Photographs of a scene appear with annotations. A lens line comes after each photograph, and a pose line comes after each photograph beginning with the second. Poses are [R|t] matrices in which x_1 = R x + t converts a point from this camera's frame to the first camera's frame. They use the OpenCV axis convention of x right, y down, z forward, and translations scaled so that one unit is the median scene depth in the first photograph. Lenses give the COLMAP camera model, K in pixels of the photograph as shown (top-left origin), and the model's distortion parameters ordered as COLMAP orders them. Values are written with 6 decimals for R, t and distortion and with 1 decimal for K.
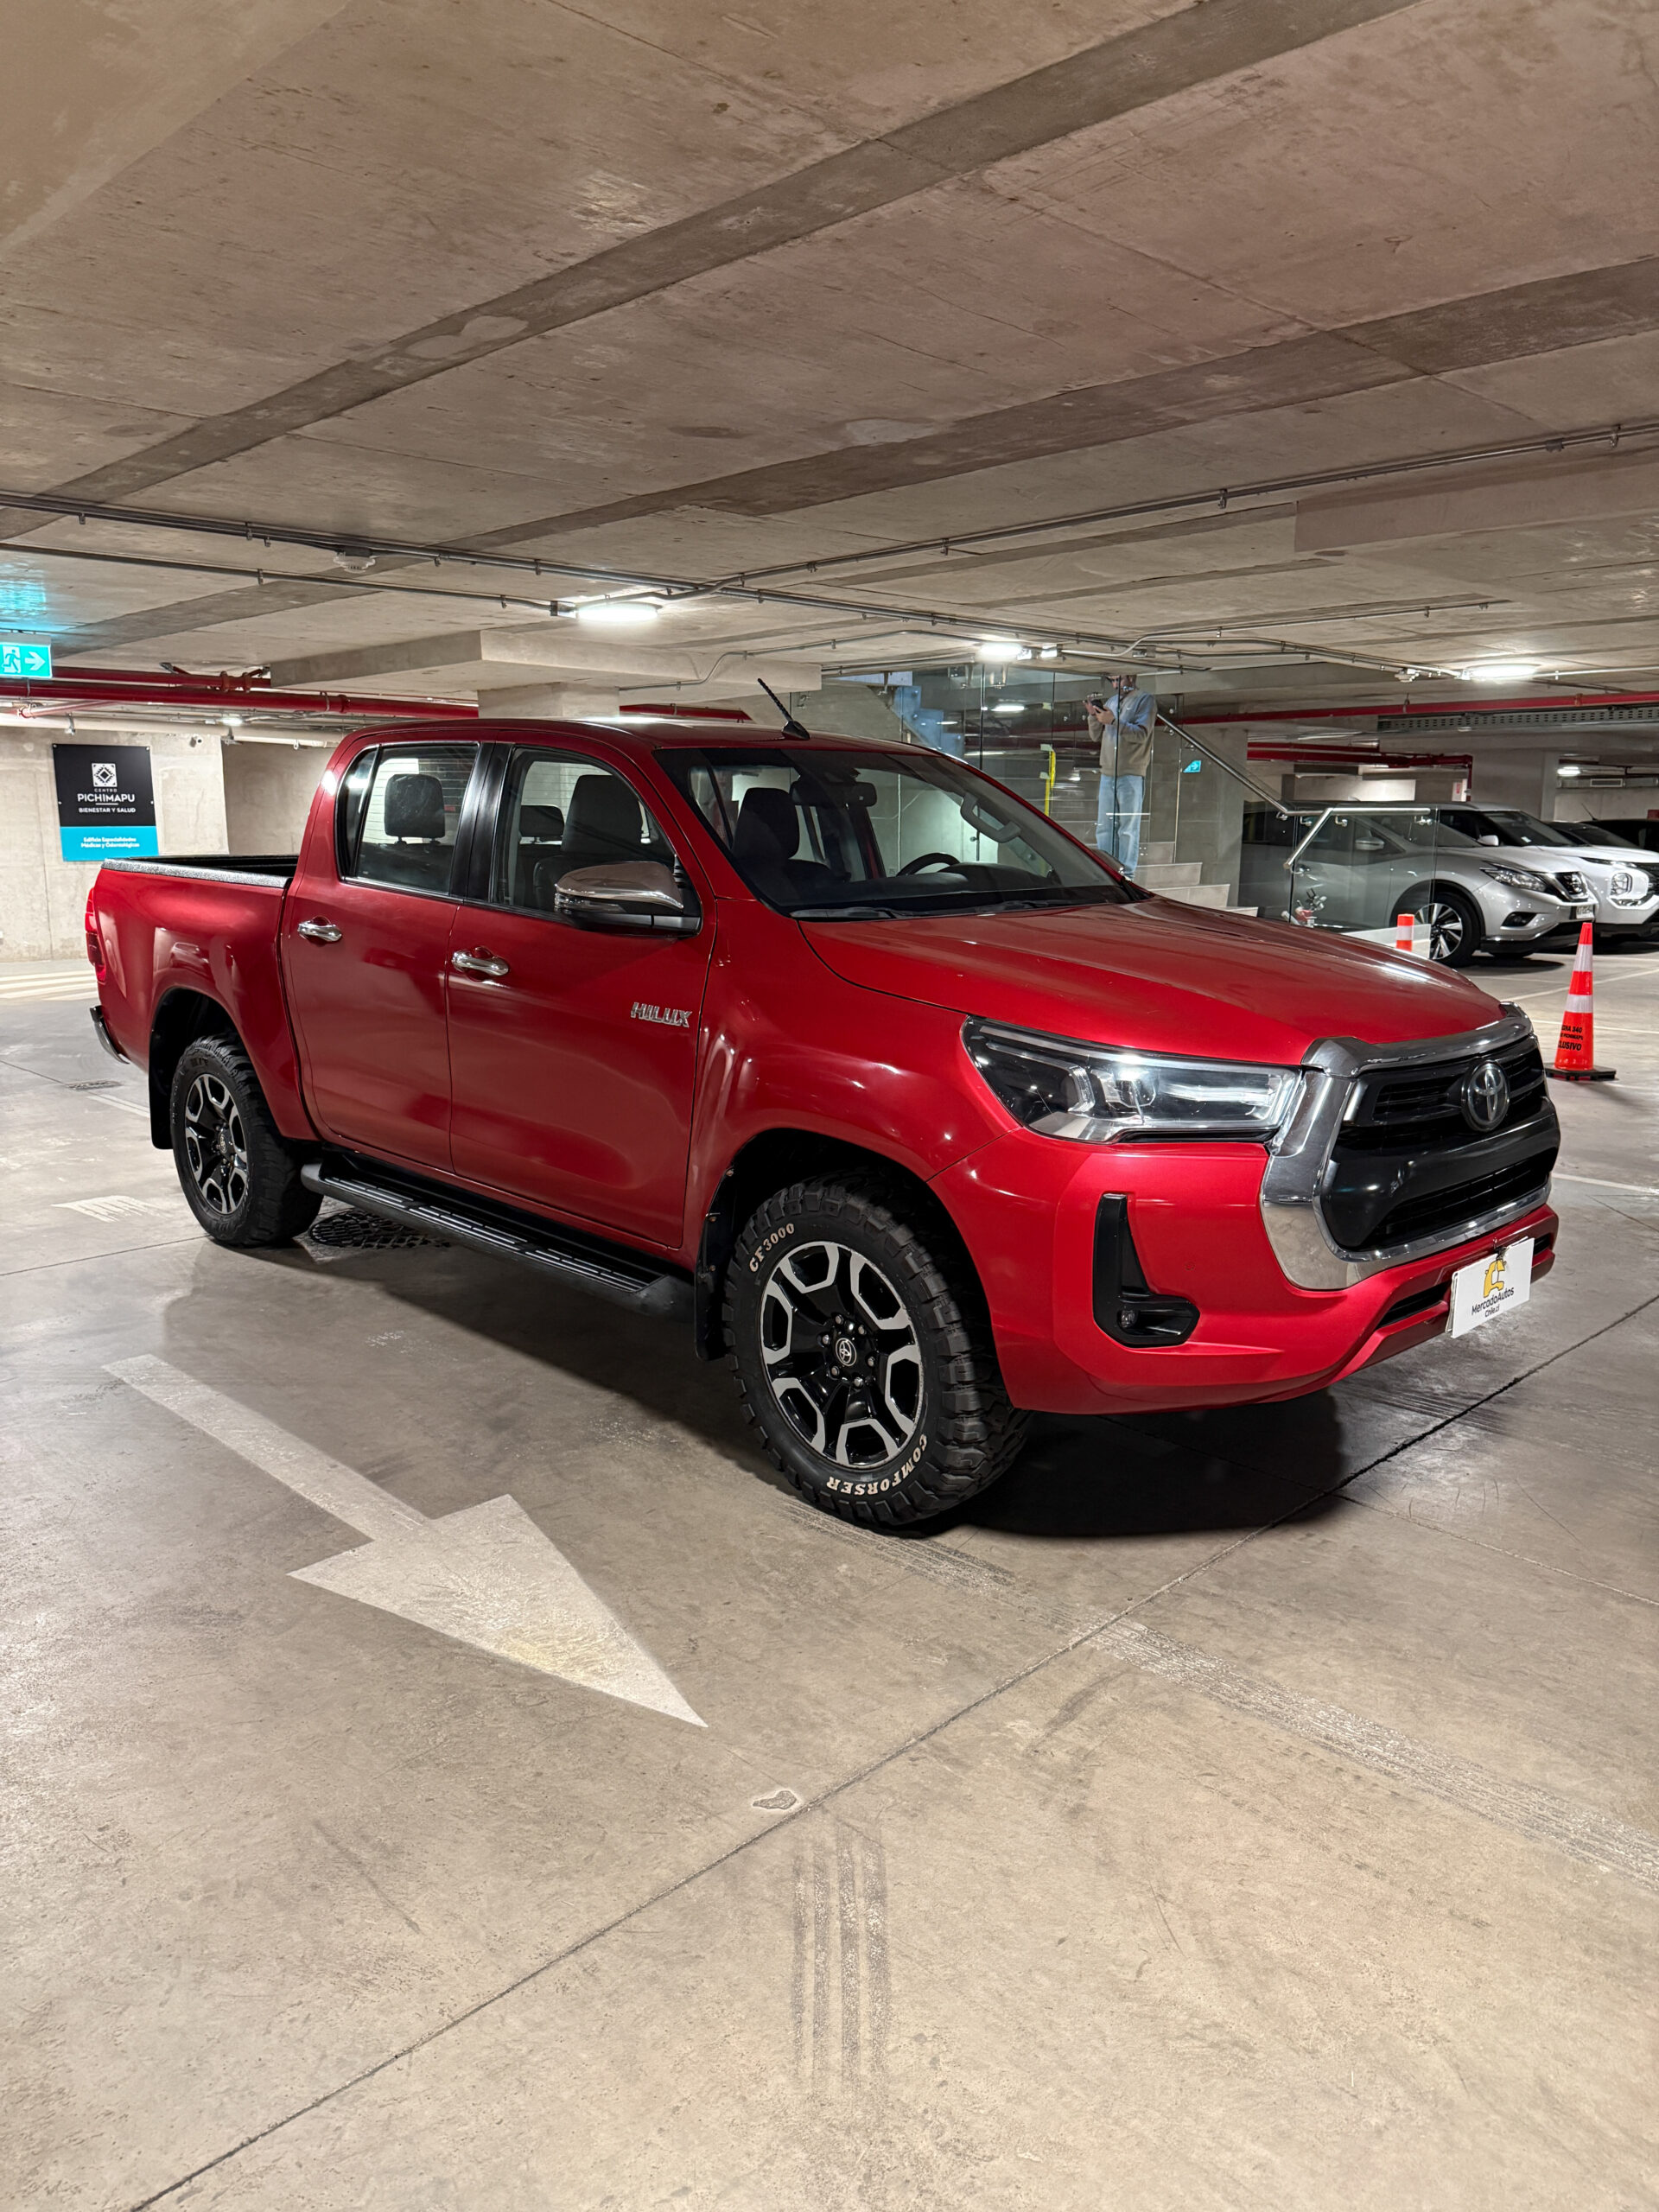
lens RADIAL K [[1552.9, 0, 829.5], [0, 1552.9, 1106.0], [0, 0, 1]] dist [0.109154, -0.158228]
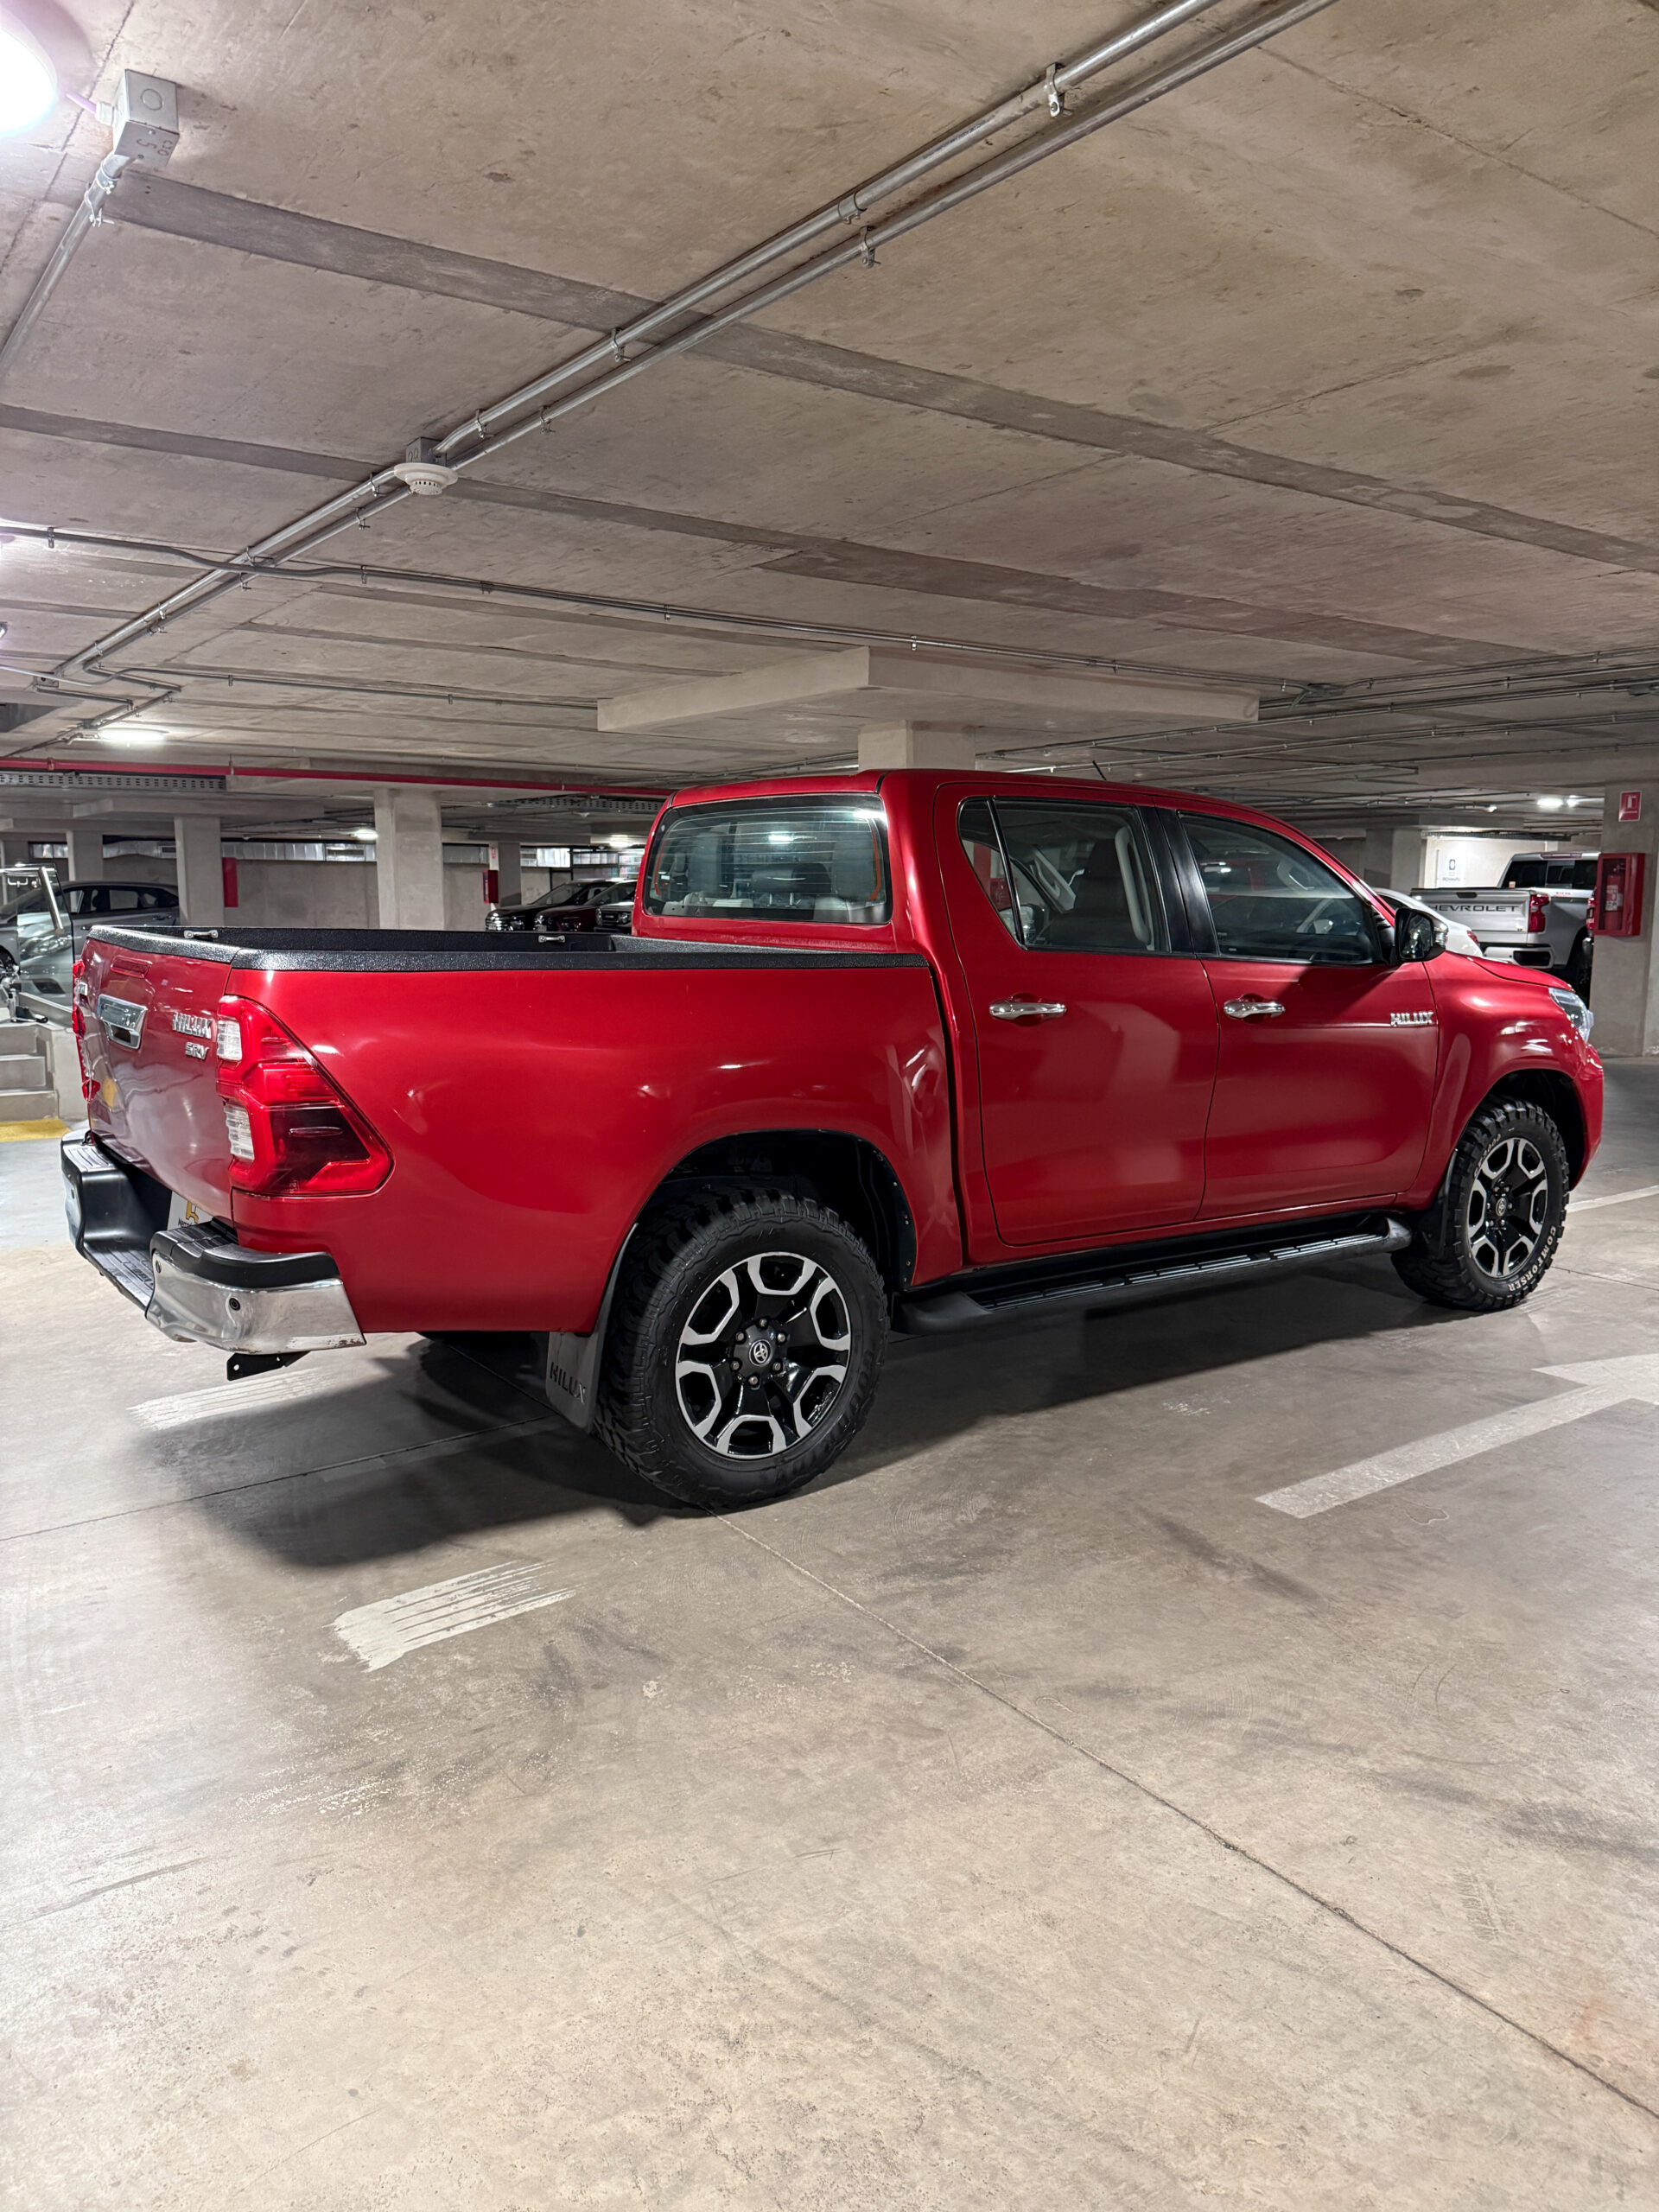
lens RADIAL K [[1552.9, 0, 829.5], [0, 1552.9, 1106.0], [0, 0, 1]] dist [0.109154, -0.158228]
pose [[0.149911, -0.137193, 0.979135, -1.678911], [0.174094, 0.978515, 0.110451, -0.245856], [-0.973251, 0.153904, 0.170575, 1.378770]]
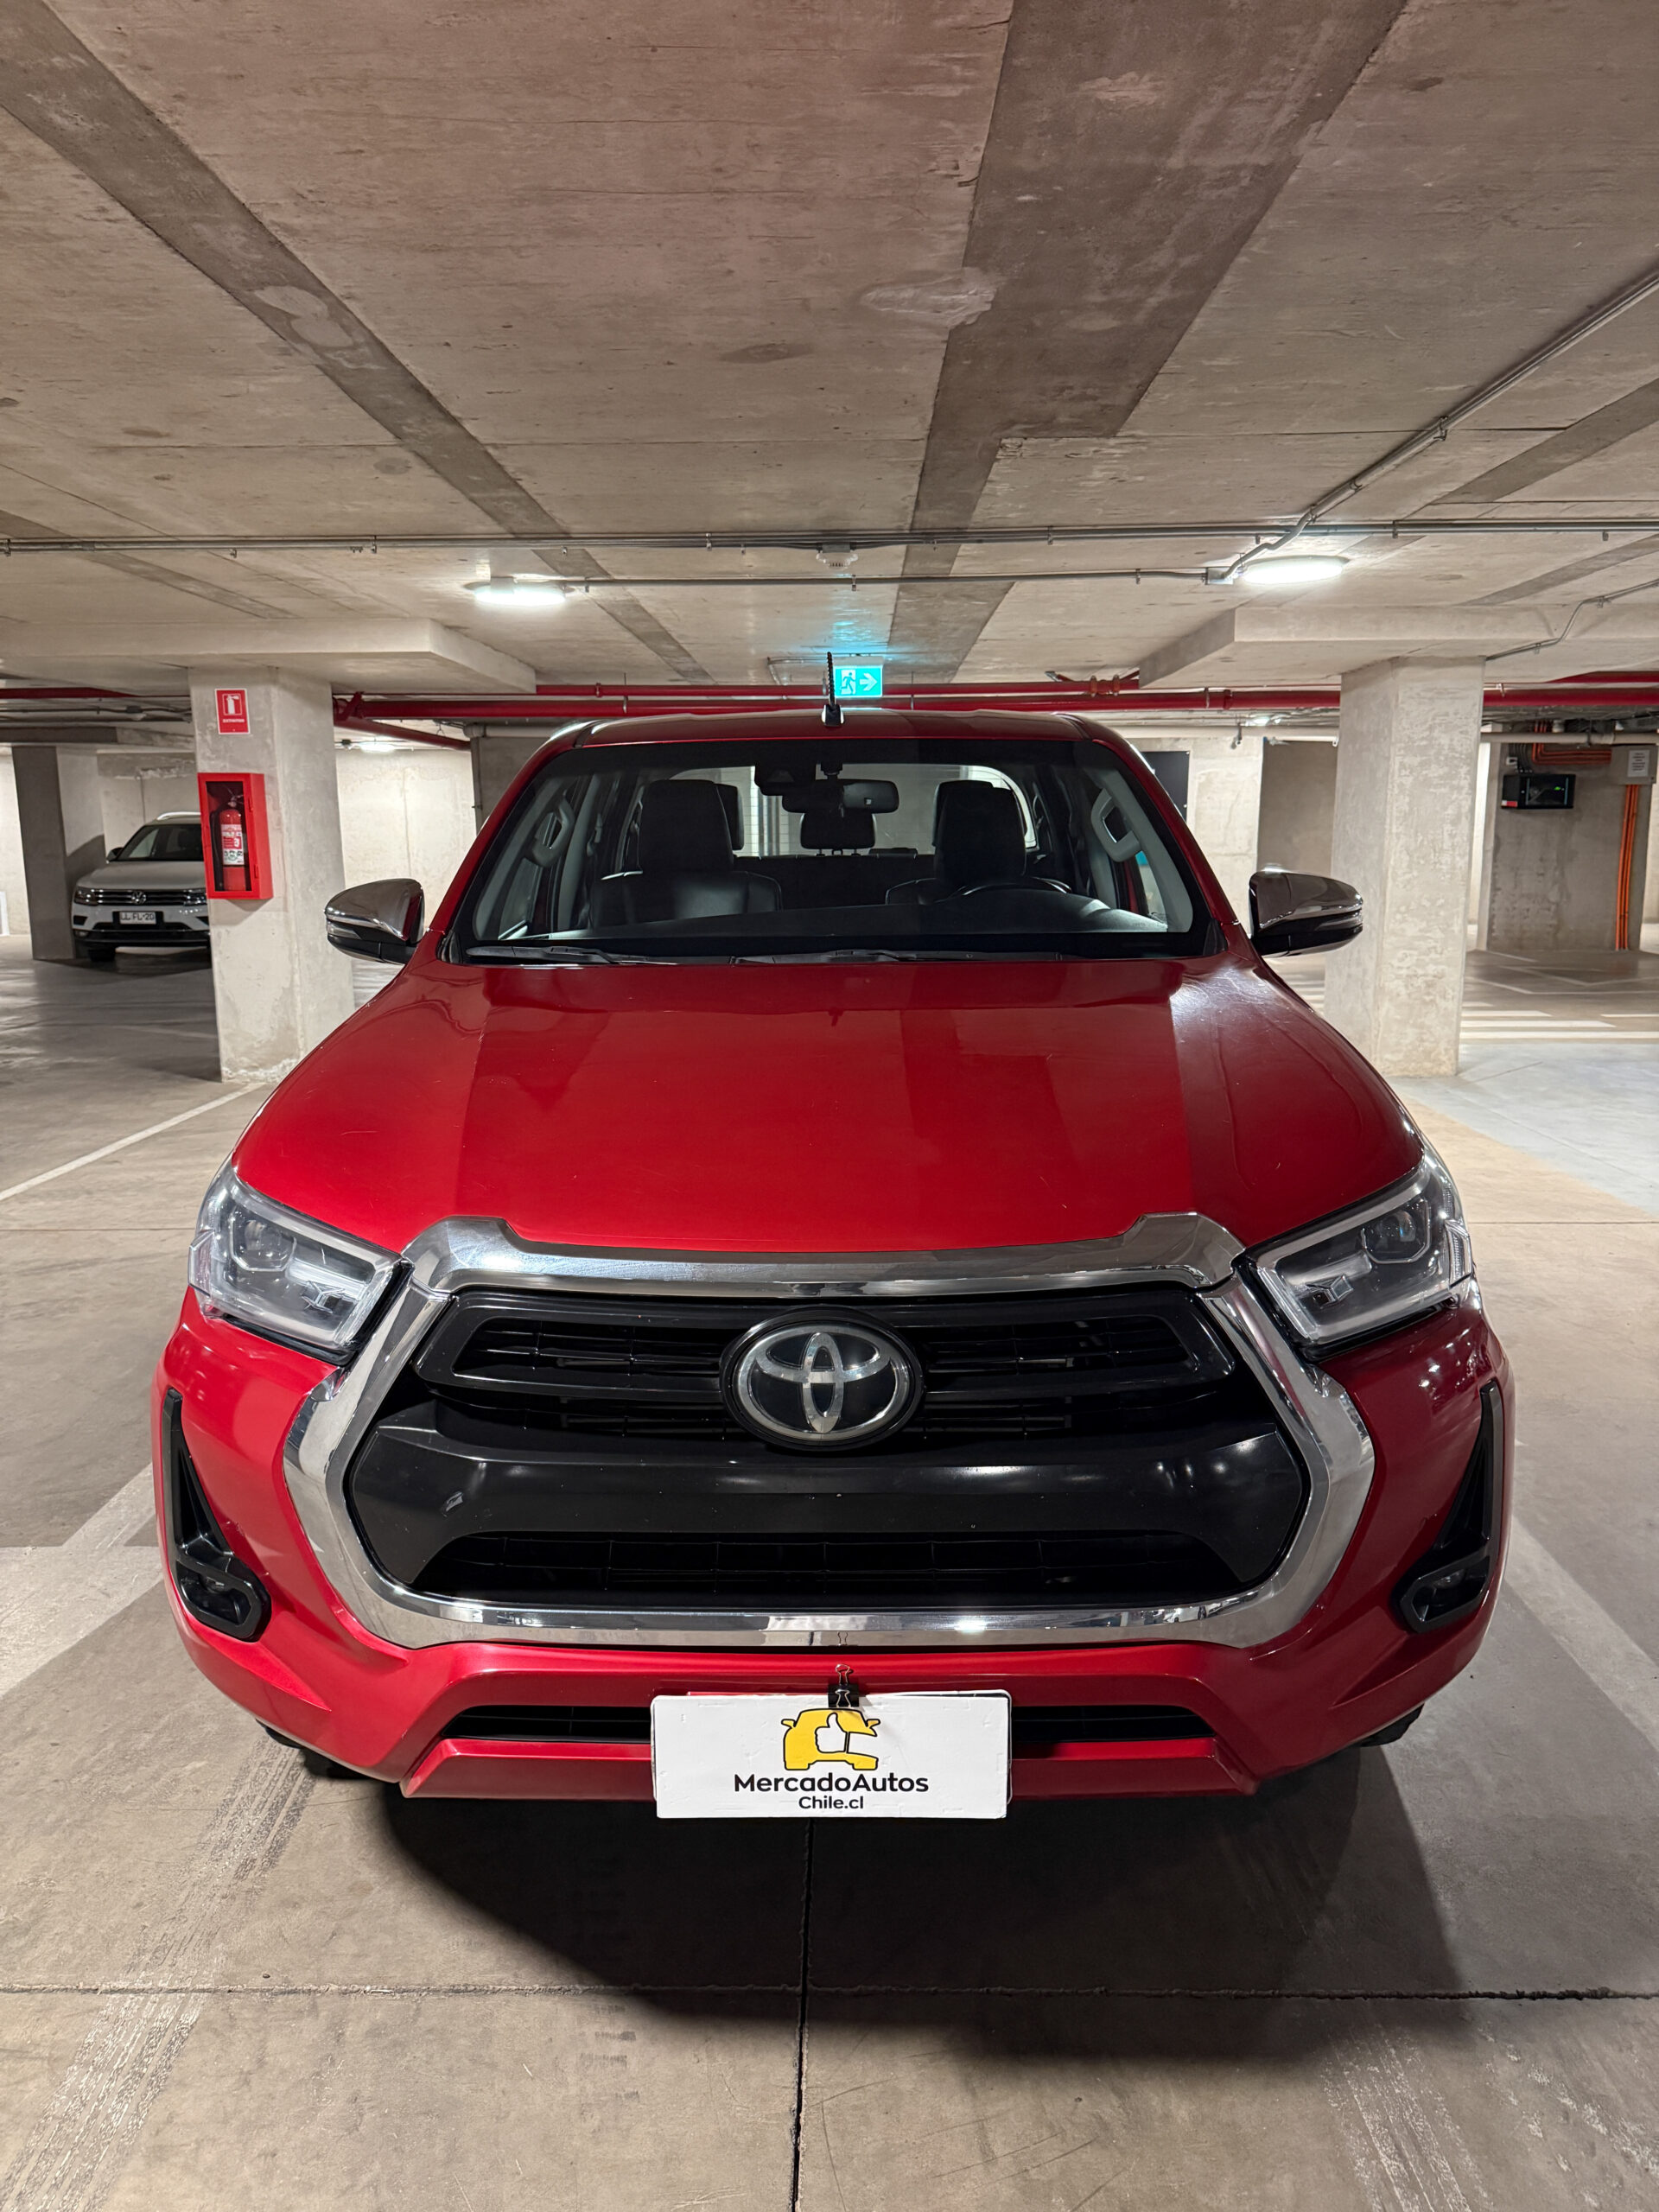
lens RADIAL K [[1555.4, 0, 829.5], [0, 1555.4, 1106.0], [0, 0, 1]] dist [0.036979, -0.037451]
pose [[0.705308, 0.122009, -0.698323, 0.716367], [-0.119767, 0.991426, 0.052254, -0.115179], [0.698711, 0.046780, 0.713873, 0.599054]]
